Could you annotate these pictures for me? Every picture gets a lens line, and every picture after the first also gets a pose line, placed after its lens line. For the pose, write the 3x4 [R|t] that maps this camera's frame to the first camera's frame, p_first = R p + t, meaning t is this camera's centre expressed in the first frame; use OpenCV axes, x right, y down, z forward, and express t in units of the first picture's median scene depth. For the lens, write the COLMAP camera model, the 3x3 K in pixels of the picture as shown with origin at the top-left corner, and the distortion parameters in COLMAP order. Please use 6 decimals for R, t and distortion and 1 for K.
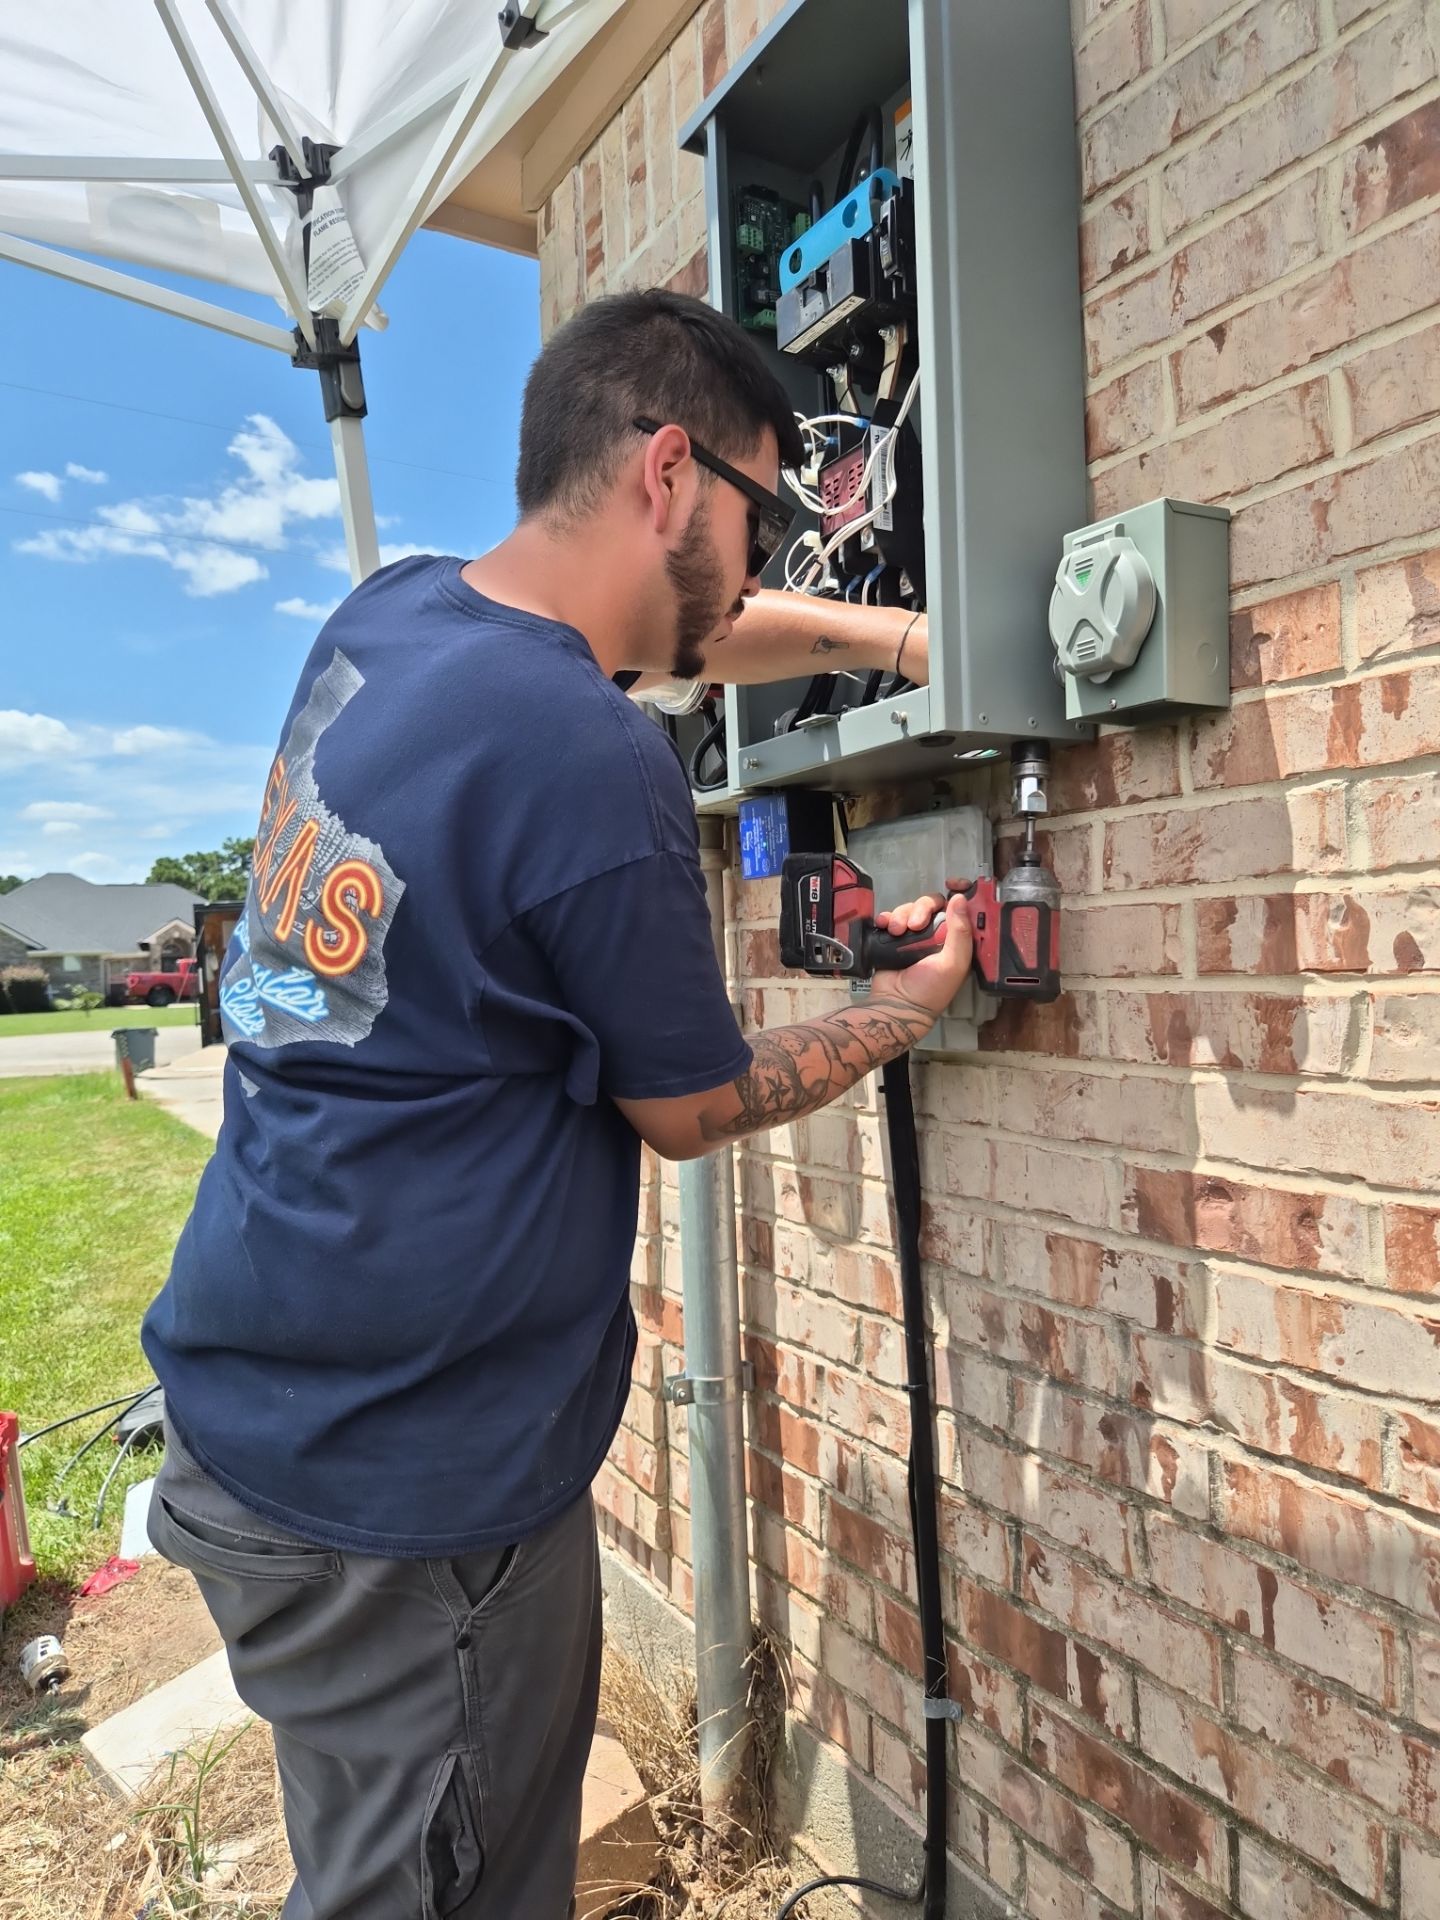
lens RADIAL K [[1311.1, 0, 714.6], [0, 1311.1, 947.5], [0, 0, 1]] dist [0.045336, -0.038562]
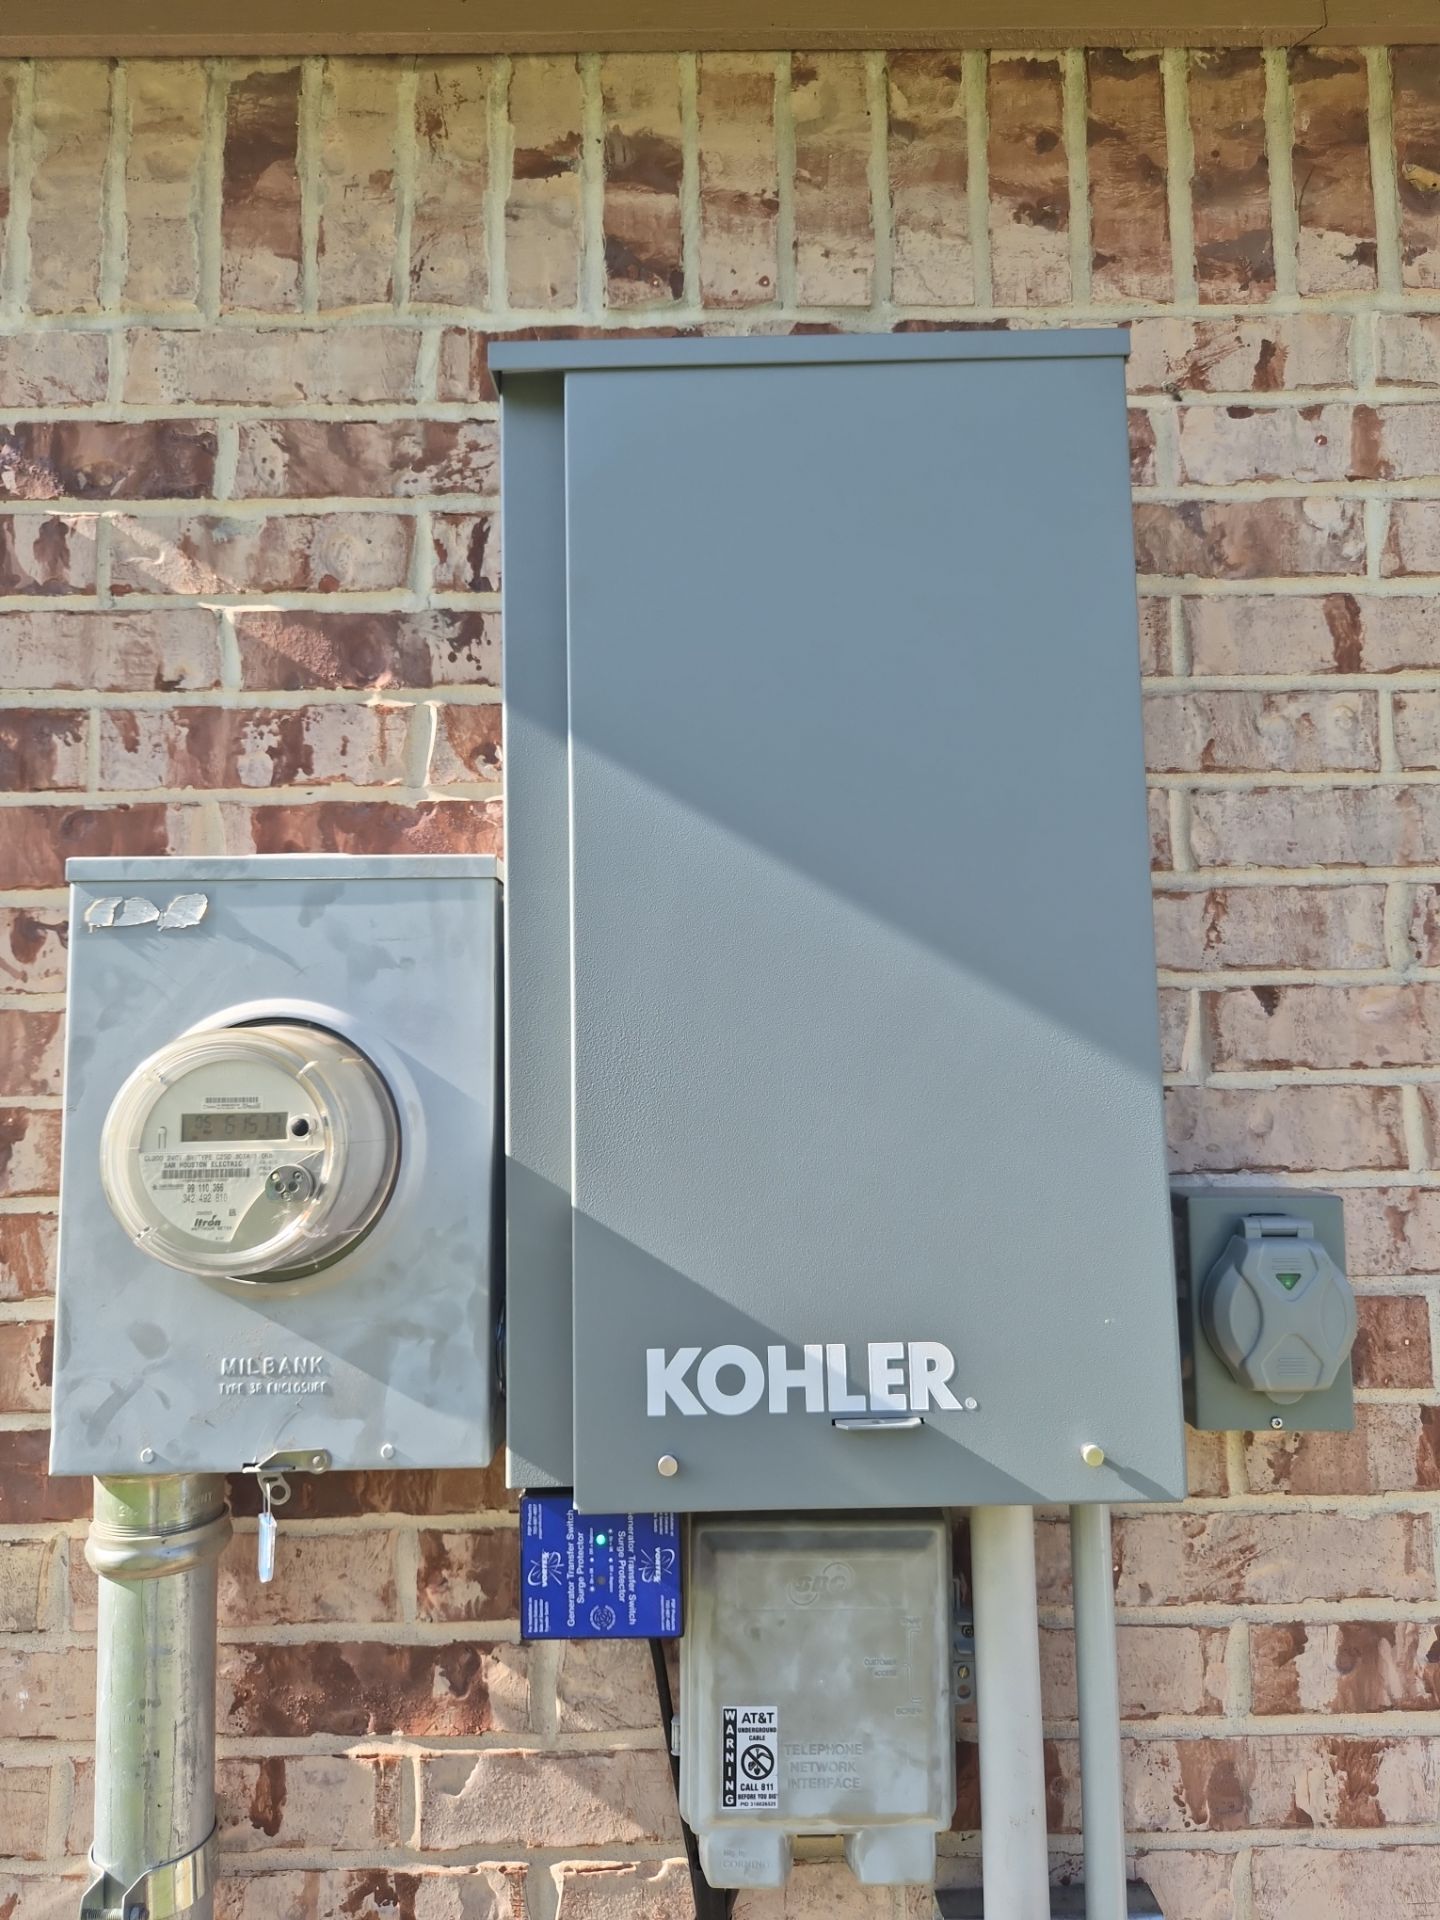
lens RADIAL K [[1311.1, 0, 746.5], [0, 1311.1, 959.4], [0, 0, 1]] dist [0.045336, -0.038562]
pose [[0.489476, 0.115043, 0.864395, -0.606654], [-0.004771, 0.991598, -0.129271, -0.358909], [-0.872004, 0.059151, 0.485912, 0.852600]]
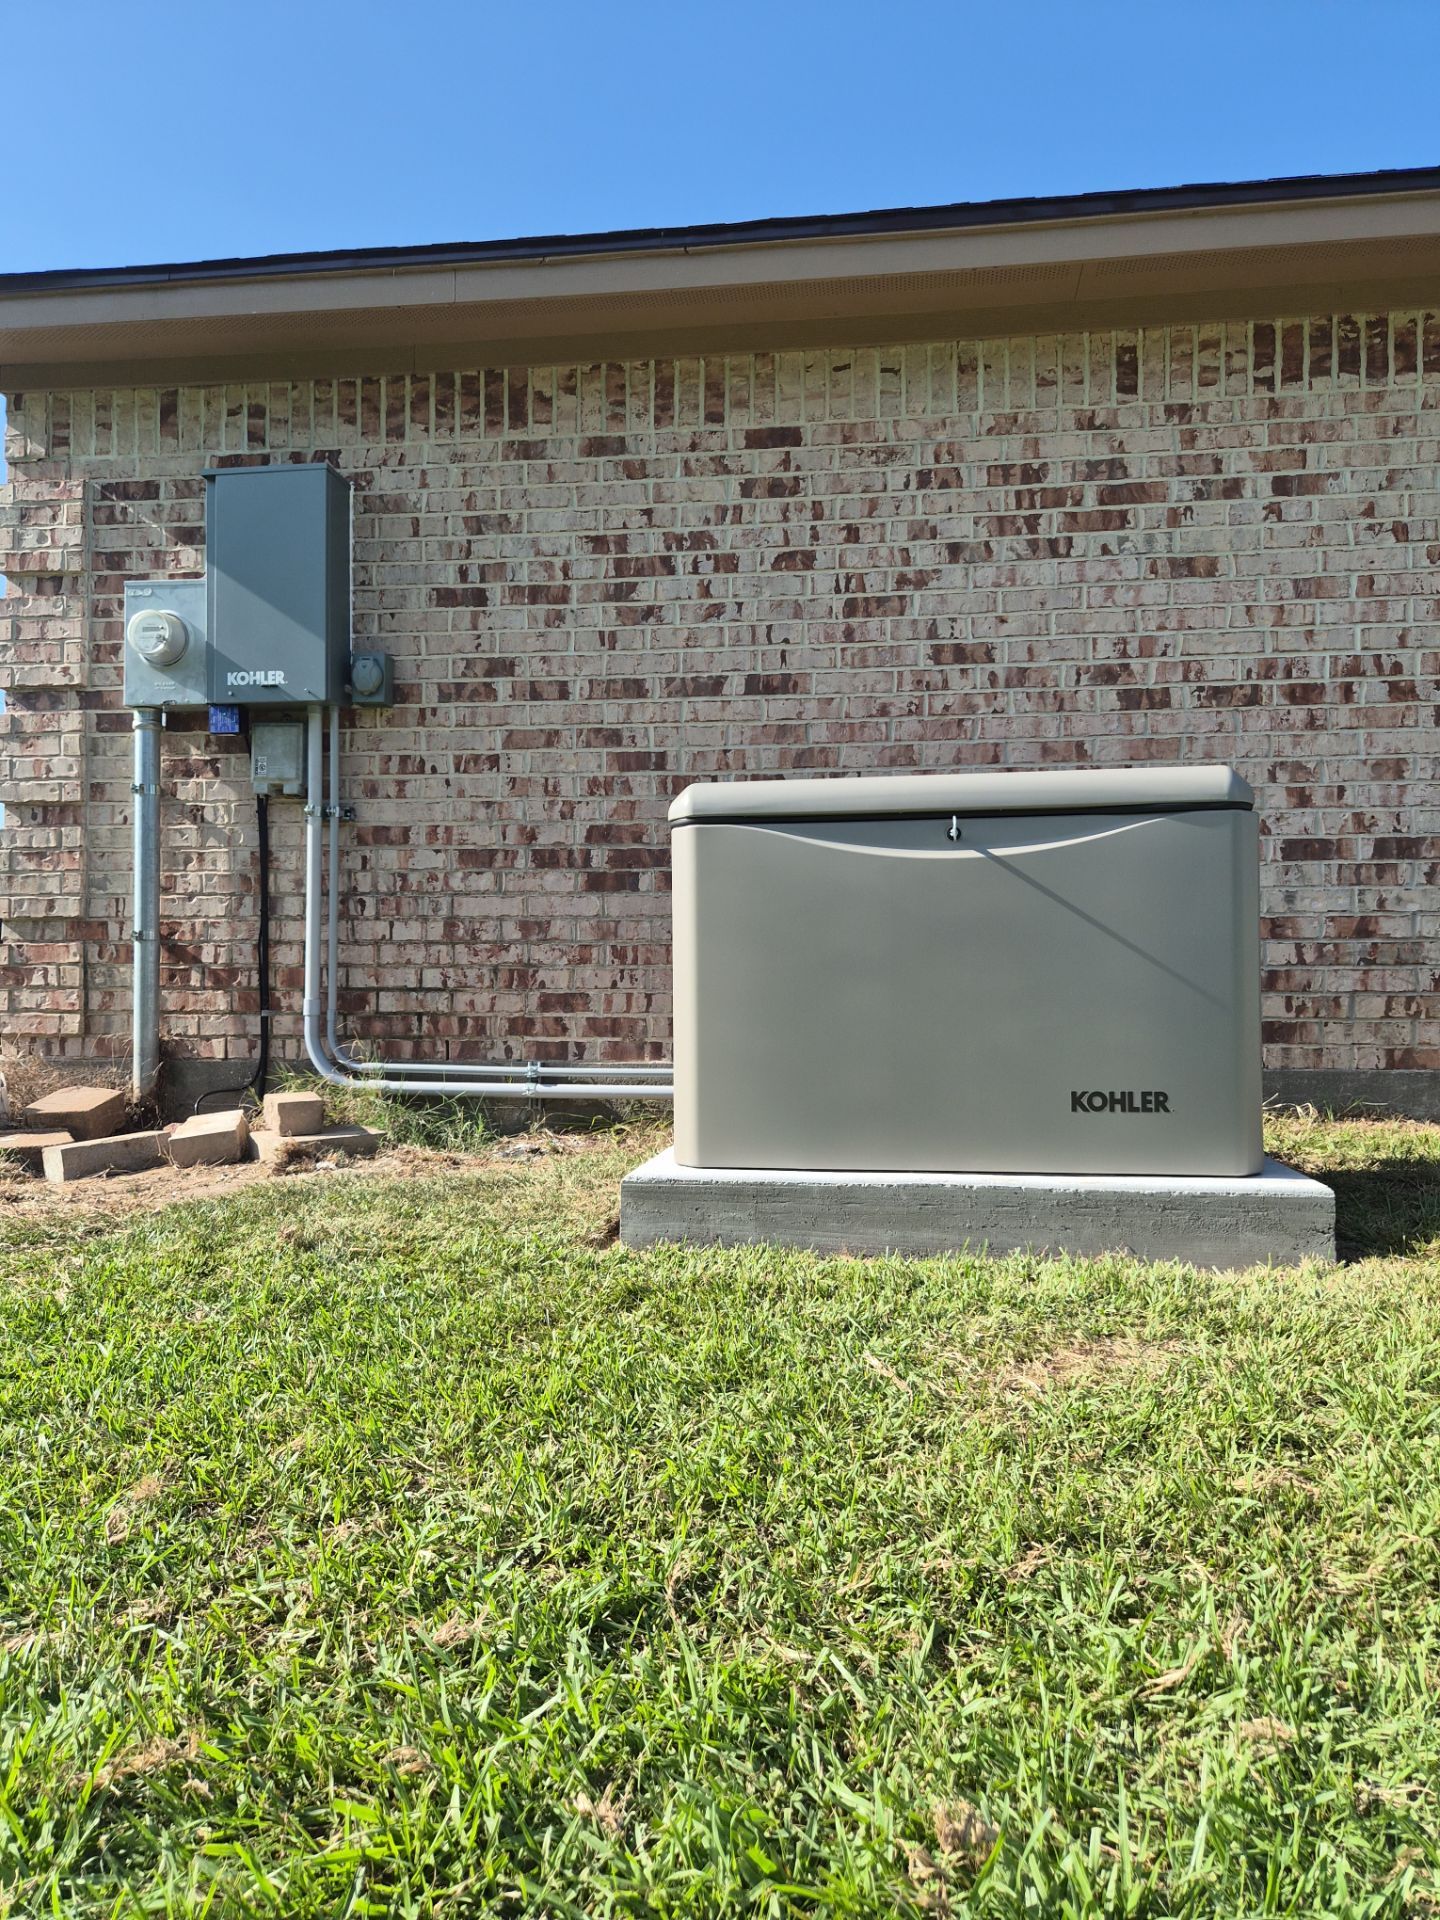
lens RADIAL K [[1293.8, 0, 747.4], [0, 1293.8, 977.0], [0, 0, 1]] dist [0.034406, -0.016973]
pose [[0.602971, 0.050137, 0.796186, -2.024225], [-0.030777, 0.998742, -0.039585, 0.745655], [-0.797169, -0.000635, 0.603756, -2.205309]]
